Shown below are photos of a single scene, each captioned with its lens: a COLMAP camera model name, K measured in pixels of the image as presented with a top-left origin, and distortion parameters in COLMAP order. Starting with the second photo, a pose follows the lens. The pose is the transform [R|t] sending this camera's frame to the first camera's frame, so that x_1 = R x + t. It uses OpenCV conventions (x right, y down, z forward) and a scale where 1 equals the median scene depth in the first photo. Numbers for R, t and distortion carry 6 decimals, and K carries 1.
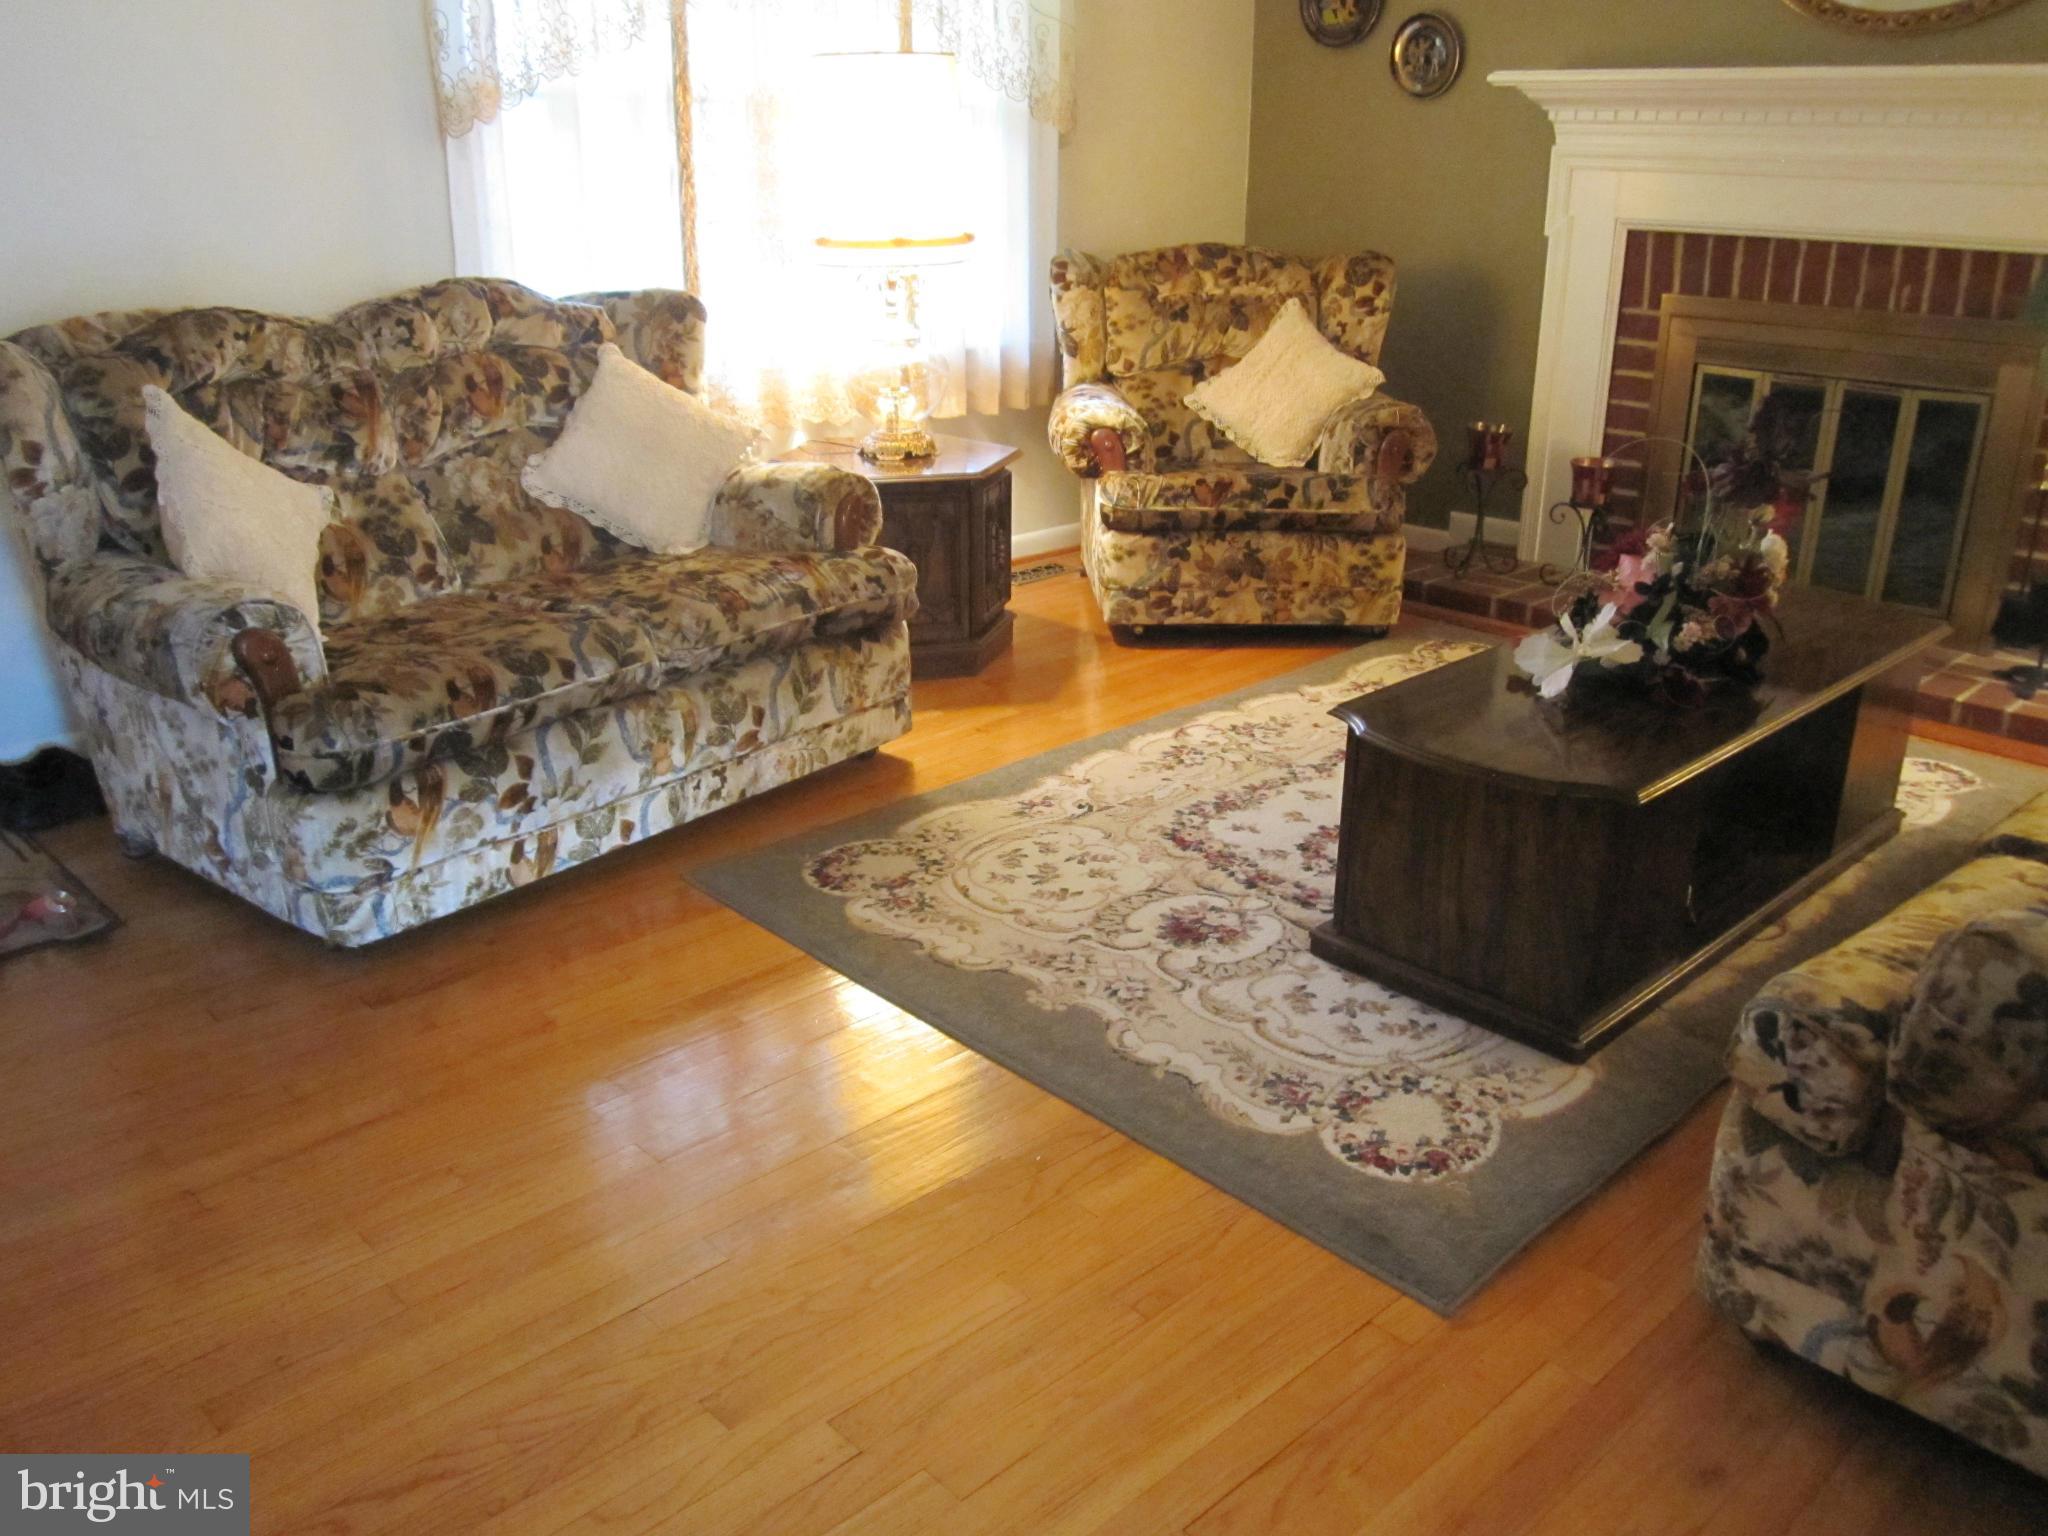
lens RADIAL K [[1657.2, 0, 1031.3], [0, 1657.2, 770.2], [0, 0, 1]] dist [-0.054682, 0.012056]
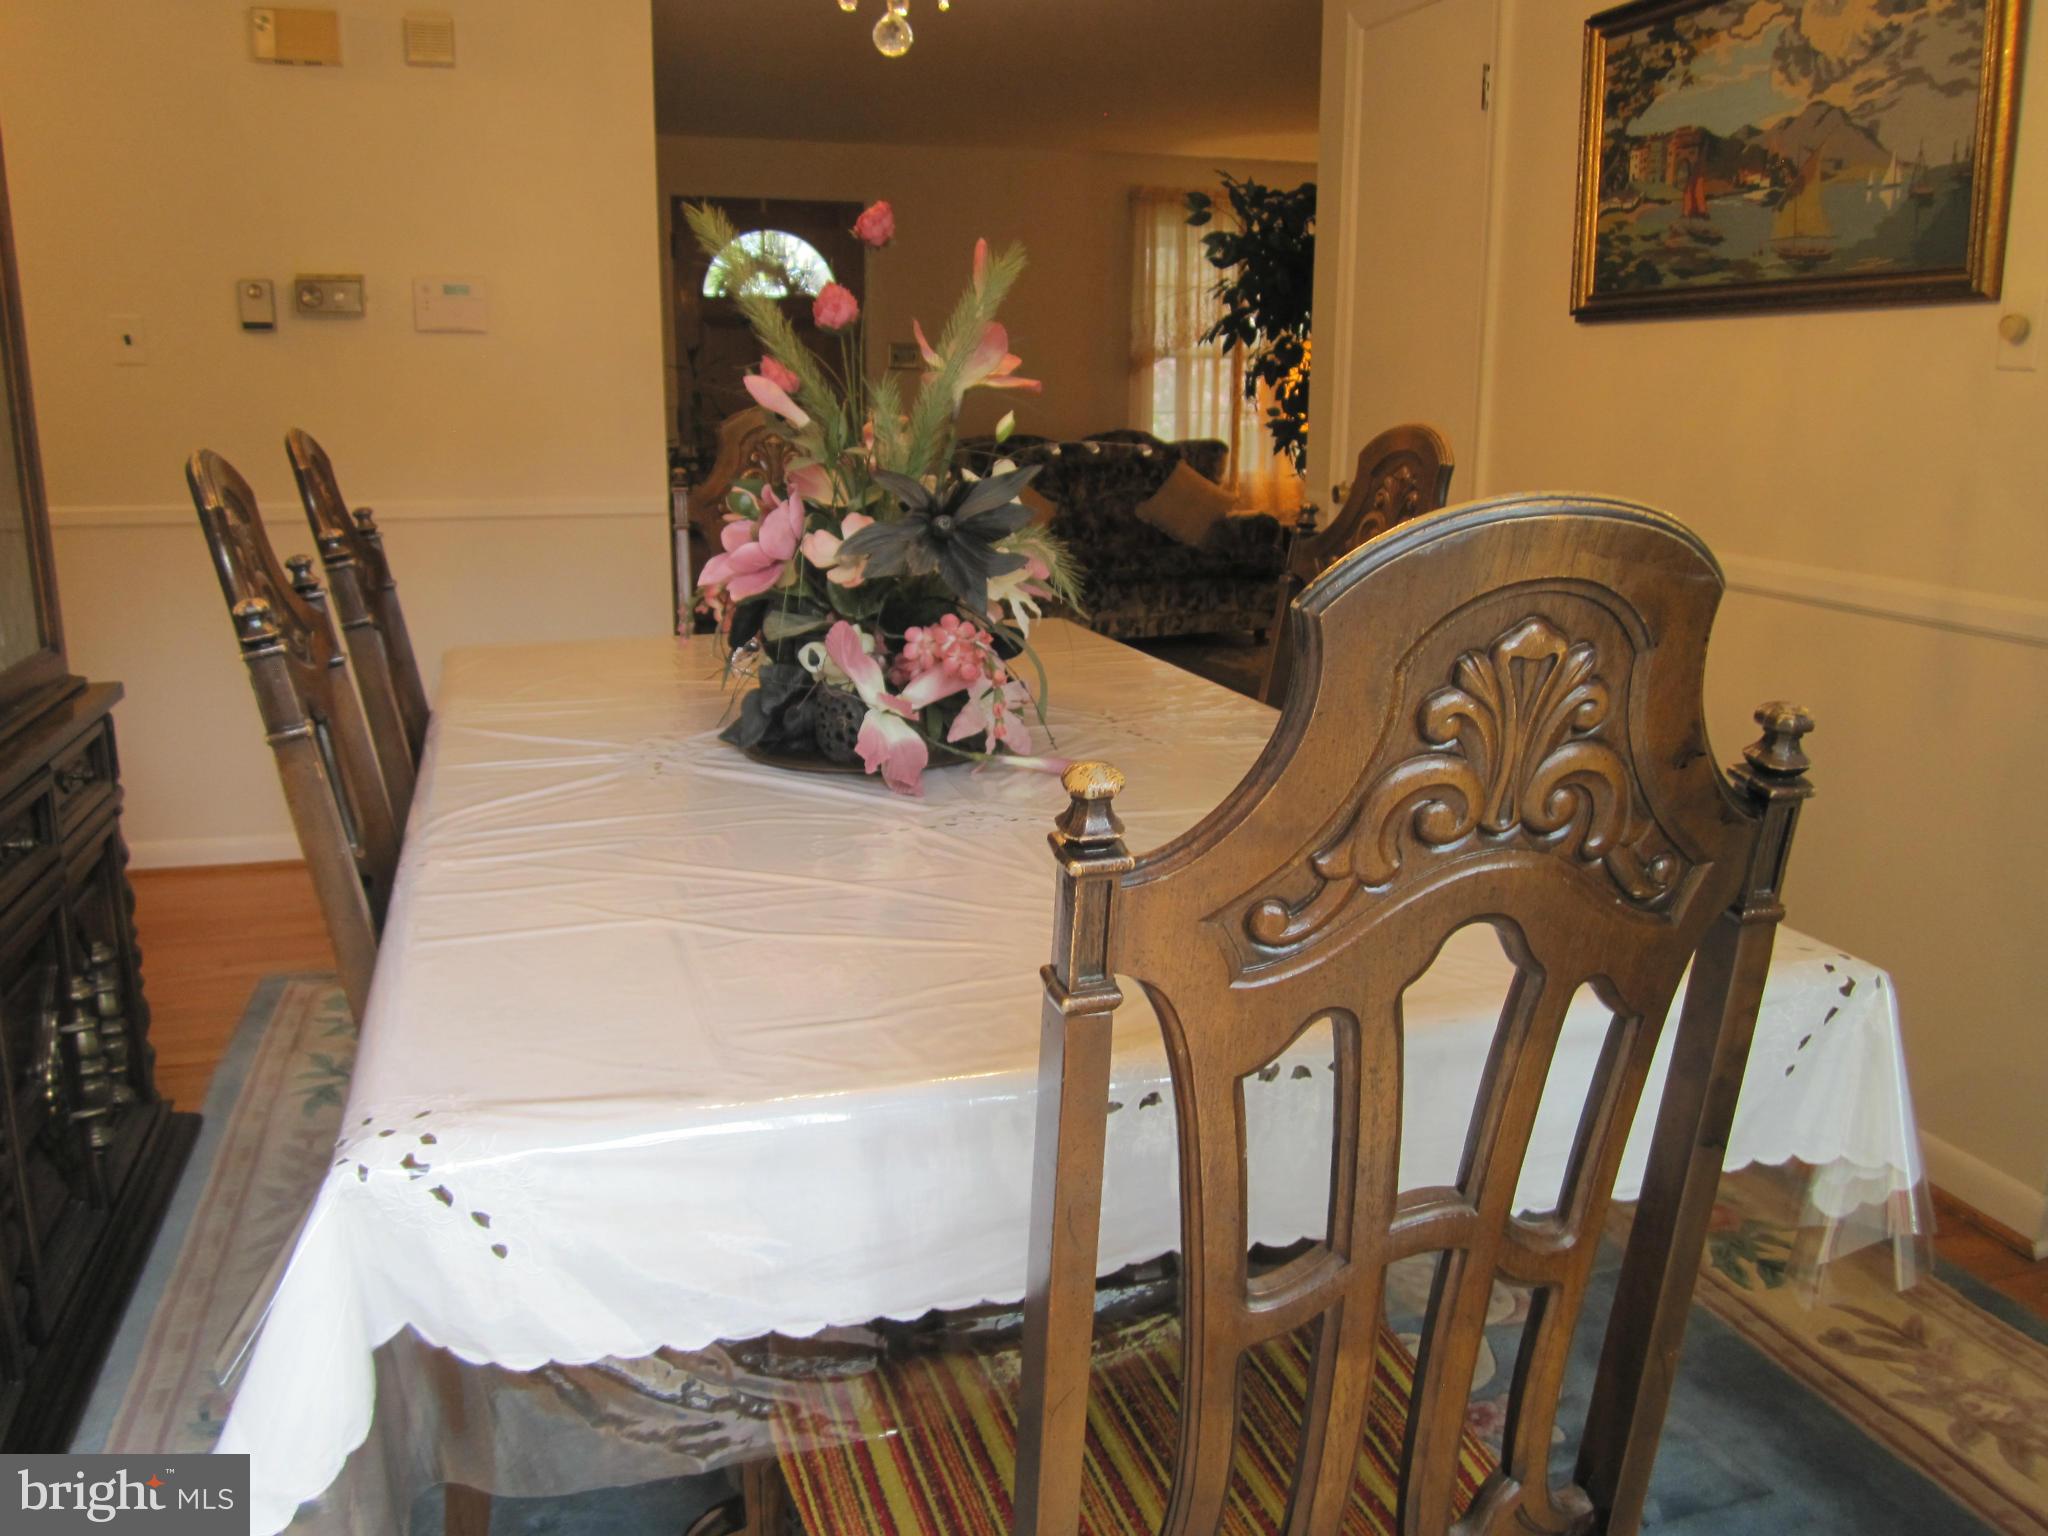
lens RADIAL K [[1655.2, 0, 1024.0], [0, 1655.2, 768.0], [0, 0, 1]] dist [-0.055180, 0.019457]
pose [[0.880538, 0.101484, -0.462983, 0.741047], [-0.162804, 0.982137, -0.094354, 0.470049], [0.445137, 0.158458, 0.881331, -1.203197]]
